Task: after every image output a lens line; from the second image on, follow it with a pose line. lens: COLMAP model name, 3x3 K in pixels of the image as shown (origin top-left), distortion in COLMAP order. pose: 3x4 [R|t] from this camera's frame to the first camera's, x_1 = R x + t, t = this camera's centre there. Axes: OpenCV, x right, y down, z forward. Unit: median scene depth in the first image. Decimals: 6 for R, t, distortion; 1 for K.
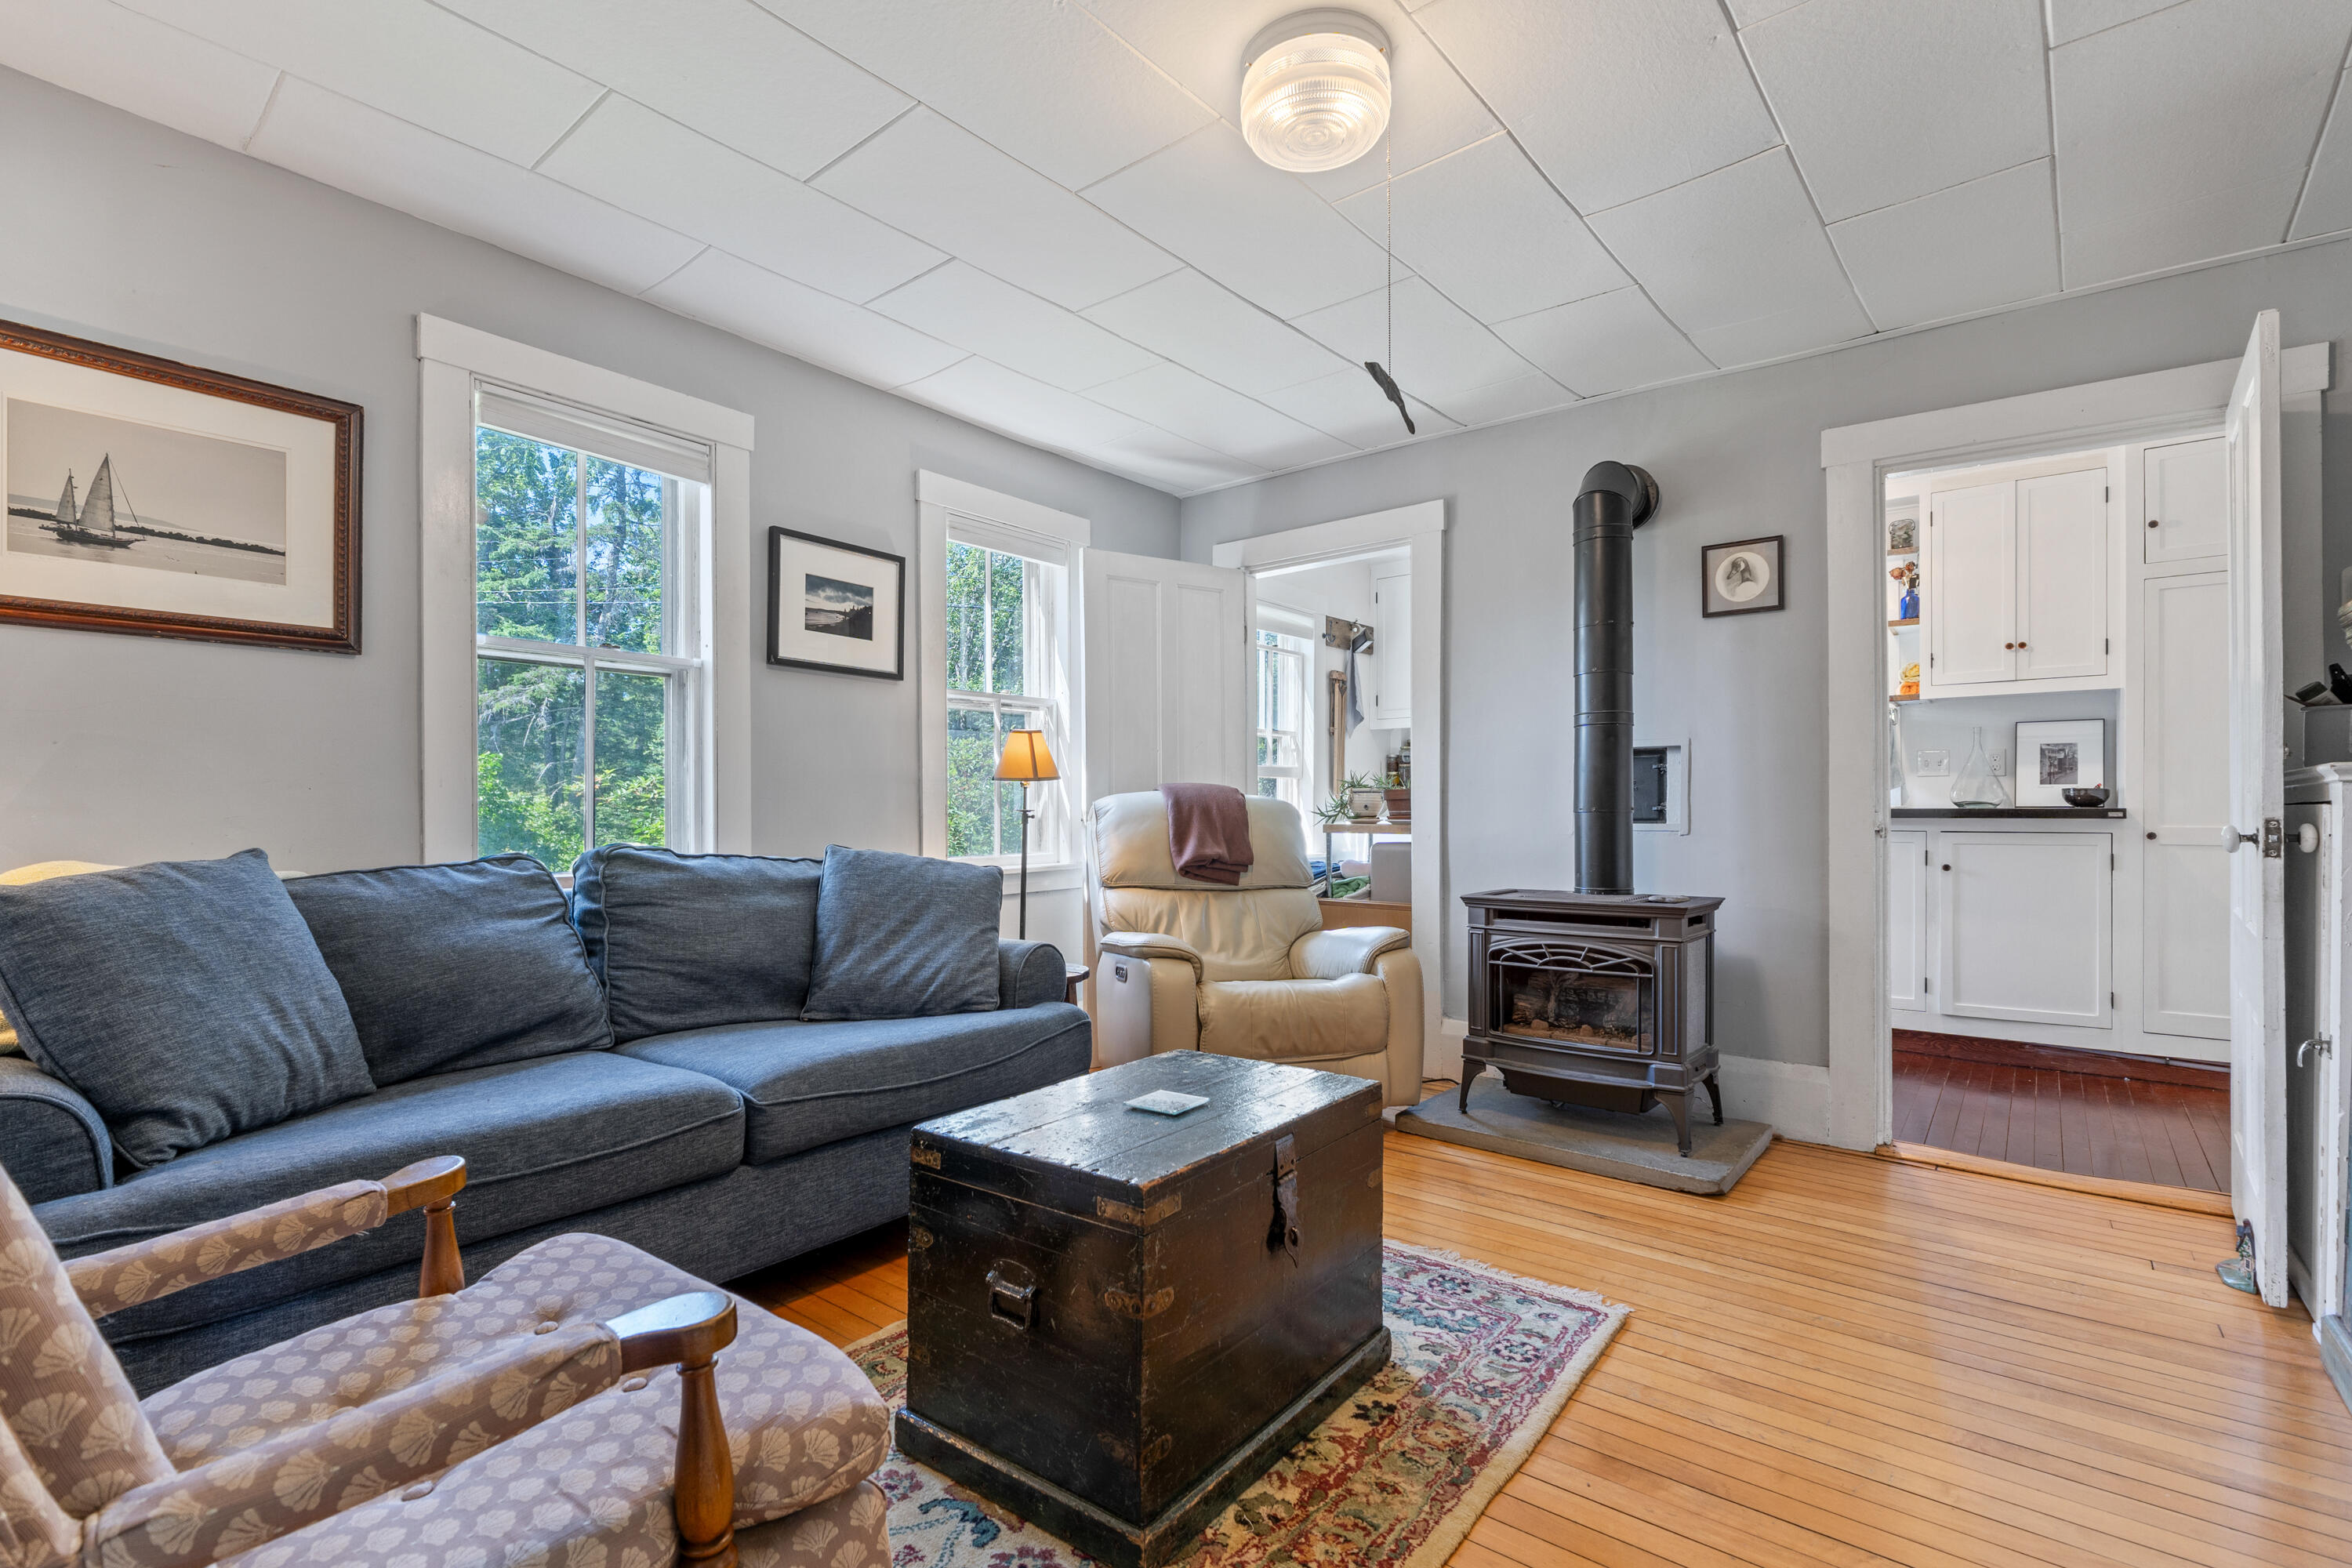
lens RADIAL K [[1084.2, 0, 1134.5], [0, 1084.2, 812.8], [0, 0, 1]] dist [-0.005754, 0.000472]
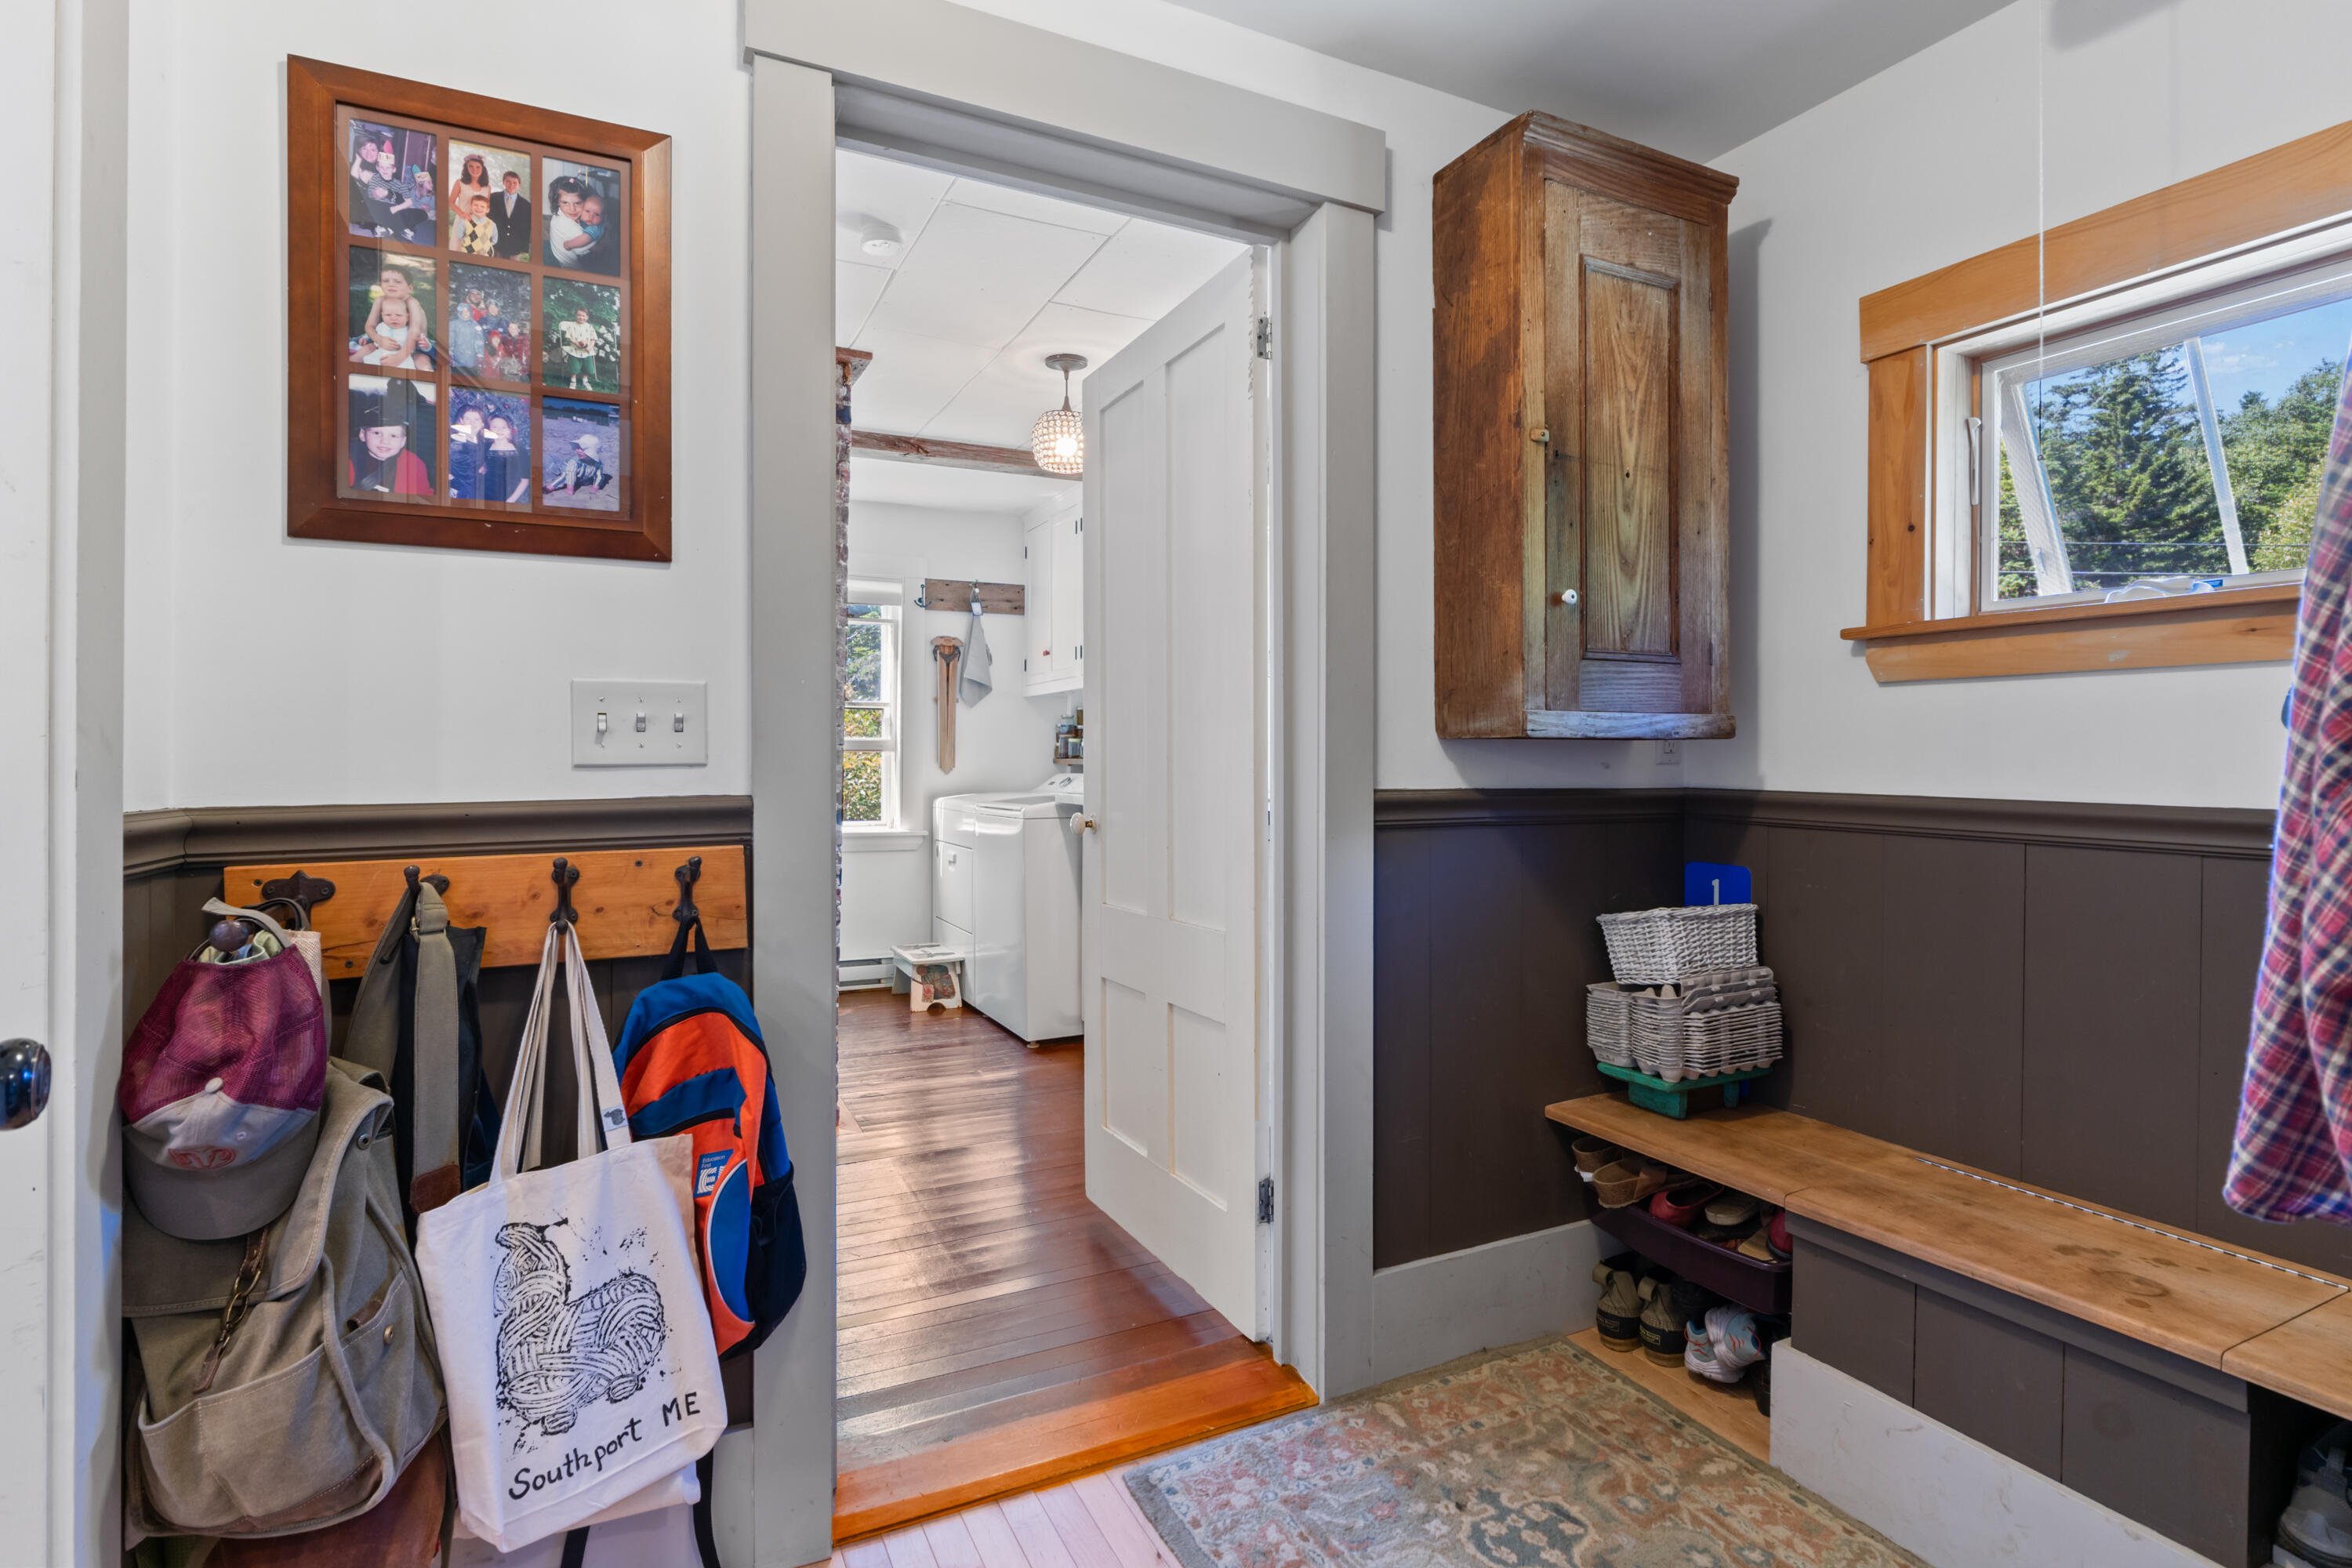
lens RADIAL K [[1163.0, 0, 1176.4], [0, 1163.0, 771.4], [0, 0, 1]] dist [-0.000056, 0.000160]
pose [[0.912203, 0.005422, -0.409703, 0.983937], [0.000868, 0.999885, 0.015167, -0.041900], [0.409738, -0.014191, 0.912093, 0.235545]]
